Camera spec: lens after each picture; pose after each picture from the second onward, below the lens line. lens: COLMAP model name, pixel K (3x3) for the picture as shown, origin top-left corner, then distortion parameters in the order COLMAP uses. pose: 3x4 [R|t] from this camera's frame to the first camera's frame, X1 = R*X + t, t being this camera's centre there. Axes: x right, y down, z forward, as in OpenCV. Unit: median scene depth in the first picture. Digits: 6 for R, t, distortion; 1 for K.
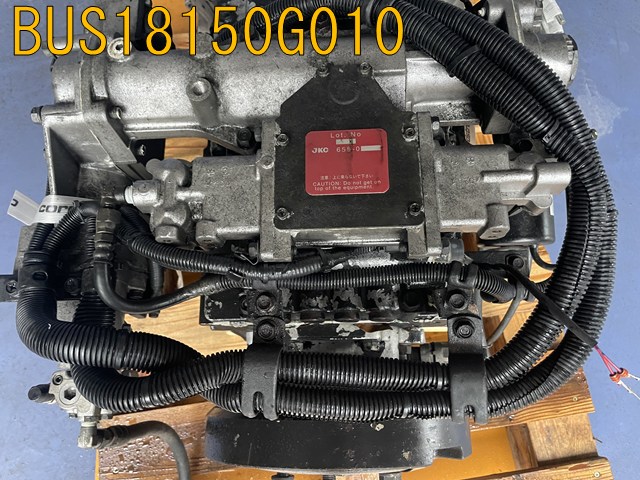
lens RADIAL K [[484.5, 0, 321.2], [0, 484.5, 239.5], [0, 0, 1]] dist [0.017992, -0.009606]
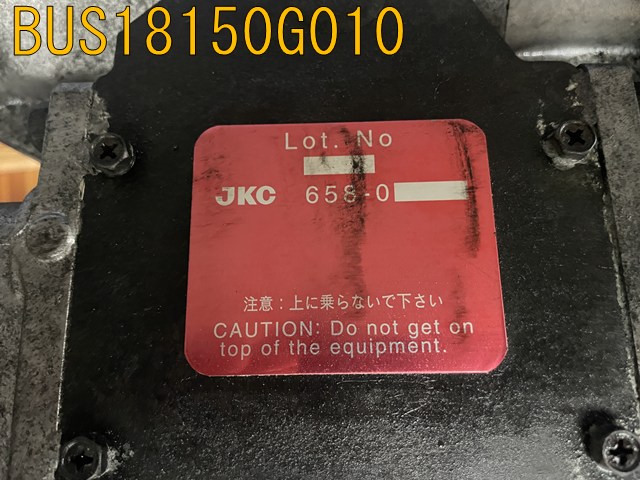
lens RADIAL K [[484.5, 0, 318.6], [0, 484.5, 240.1], [0, 0, 1]] dist [0.017992, -0.009606]
pose [[0.998712, 0.003173, 0.050648, 0.025442], [-0.005031, 0.999318, 0.036588, -0.170038], [-0.050498, -0.036796, 0.998046, 0.725509]]
